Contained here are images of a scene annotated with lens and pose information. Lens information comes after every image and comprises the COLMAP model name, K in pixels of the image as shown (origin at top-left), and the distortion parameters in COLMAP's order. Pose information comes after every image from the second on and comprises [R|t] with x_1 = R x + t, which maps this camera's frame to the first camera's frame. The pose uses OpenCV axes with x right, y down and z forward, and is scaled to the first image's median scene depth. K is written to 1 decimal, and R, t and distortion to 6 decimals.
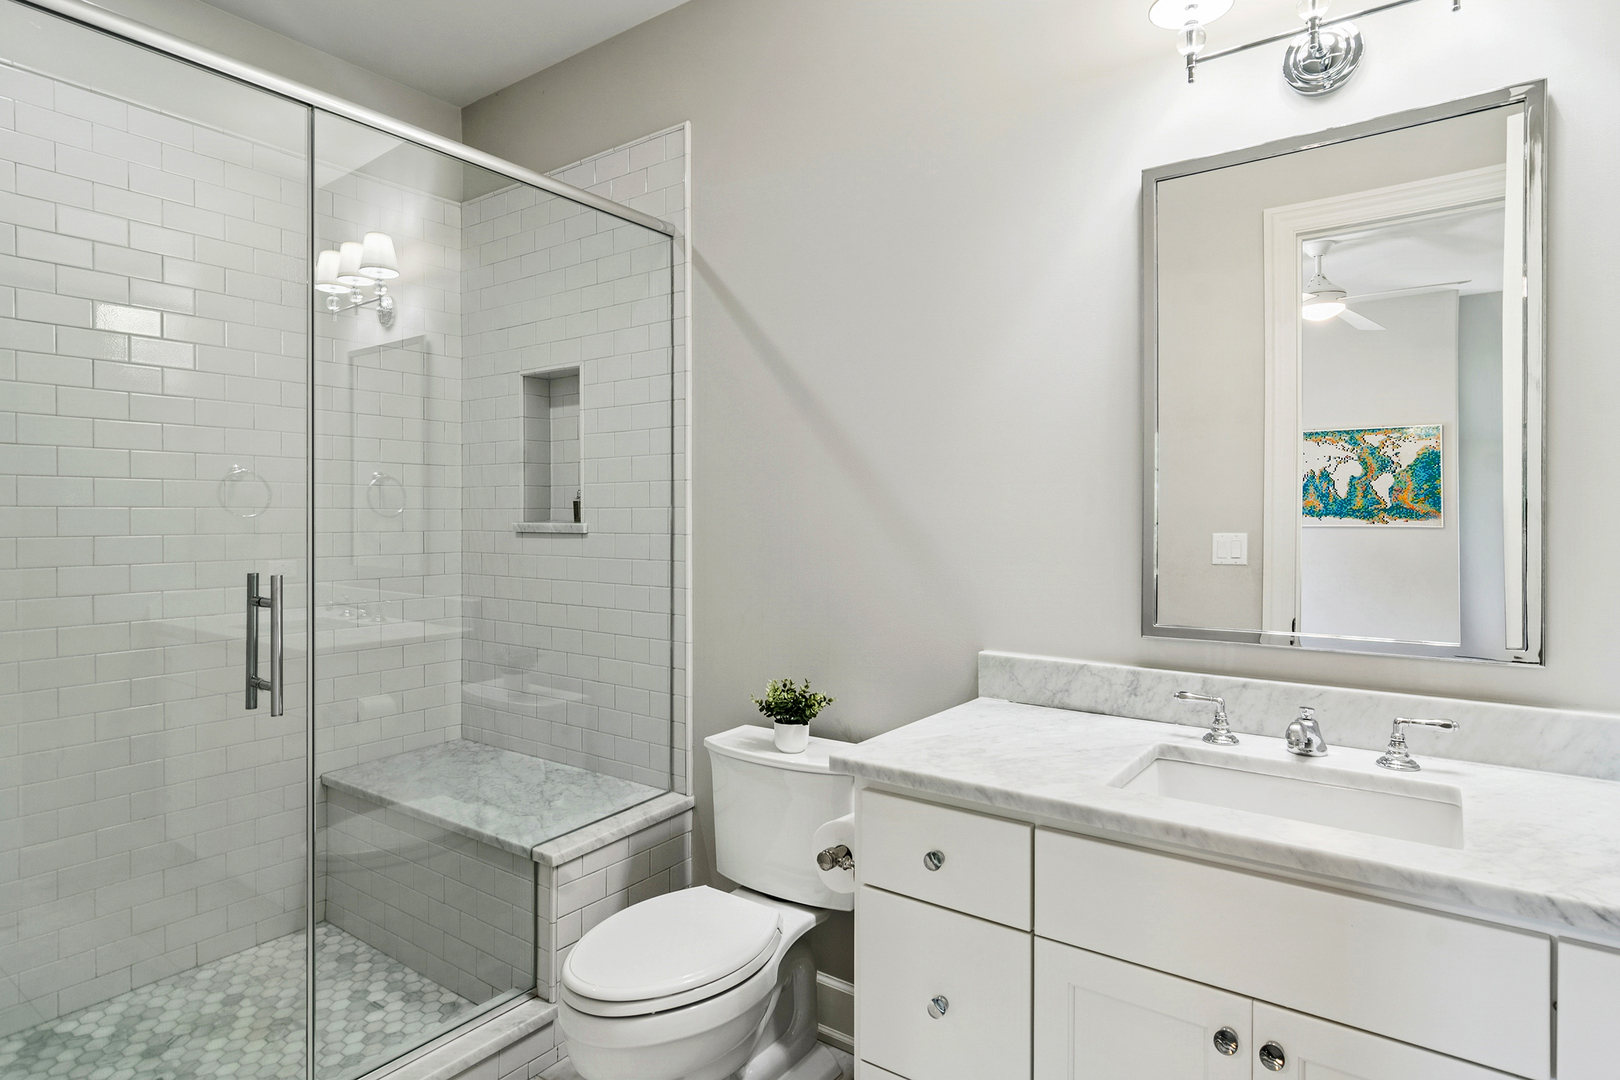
lens RADIAL K [[878.2, 0, 805.4], [0, 878.2, 534.5], [0, 0, 1]] dist [-0.000765, 0.000263]
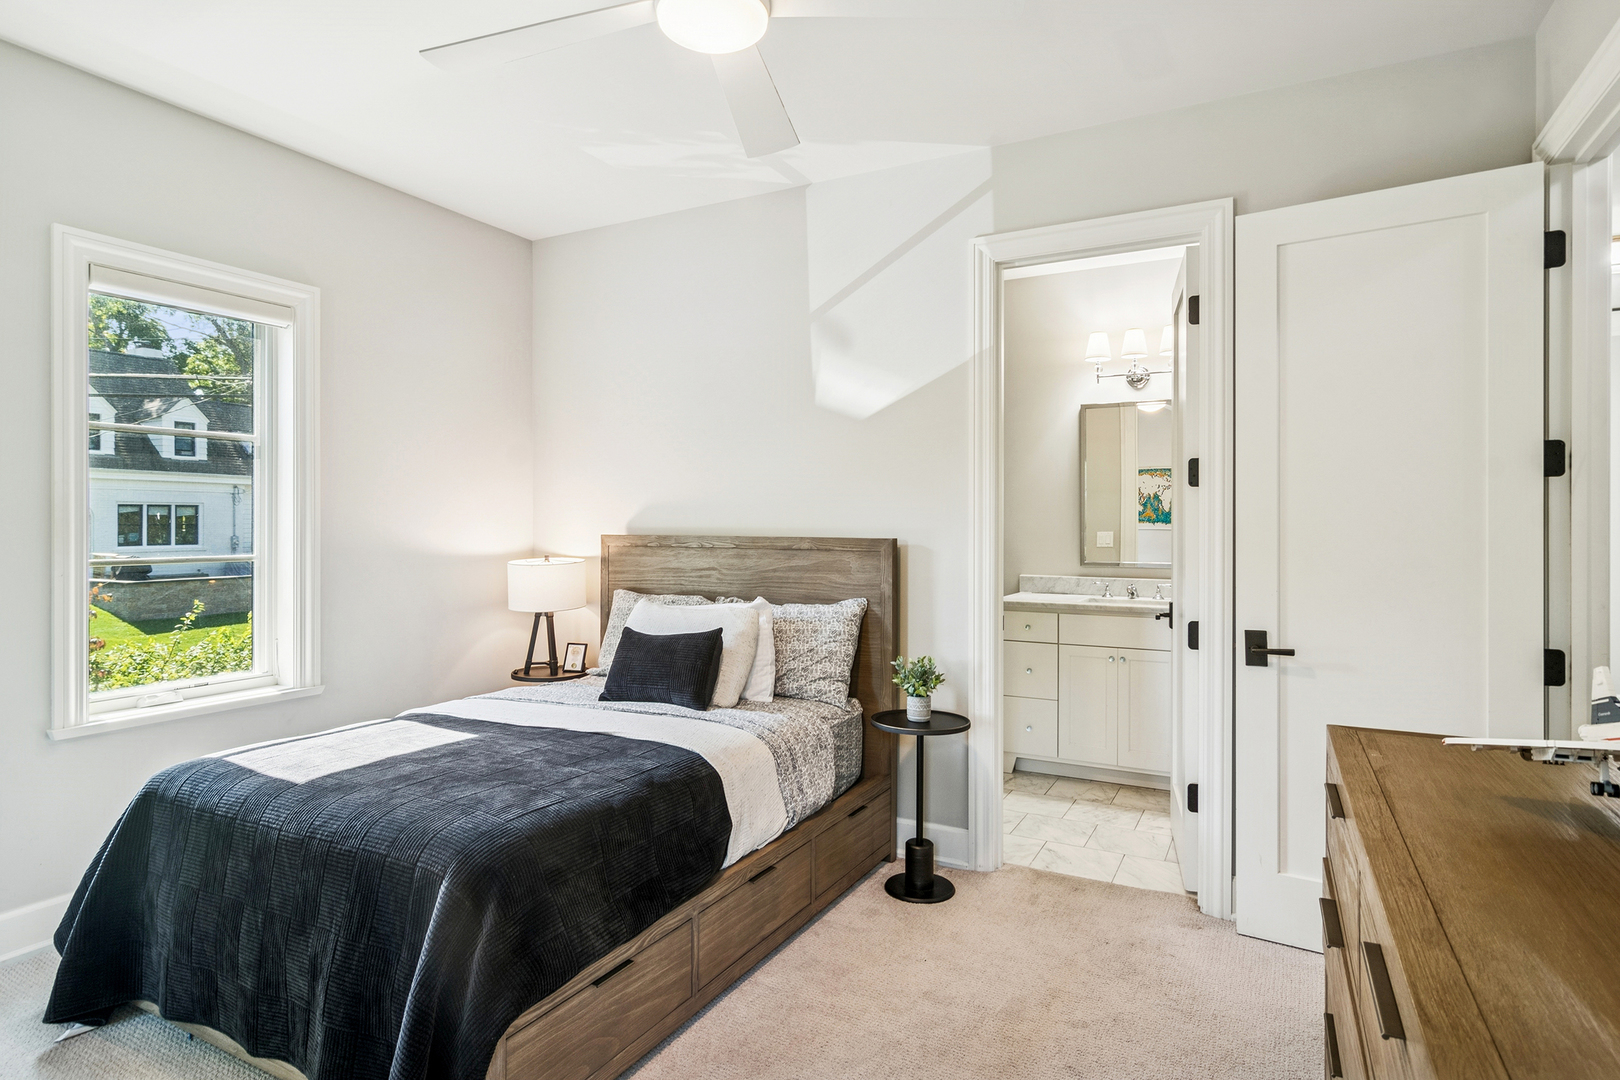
lens RADIAL K [[878.2, 0, 805.4], [0, 878.2, 534.5], [0, 0, 1]] dist [-0.000765, 0.000263]
pose [[0.991090, -0.001904, 0.133181, -1.031472], [0.002301, 0.999993, -0.002823, 0.024504], [-0.133175, 0.003104, 0.991088, -1.995710]]
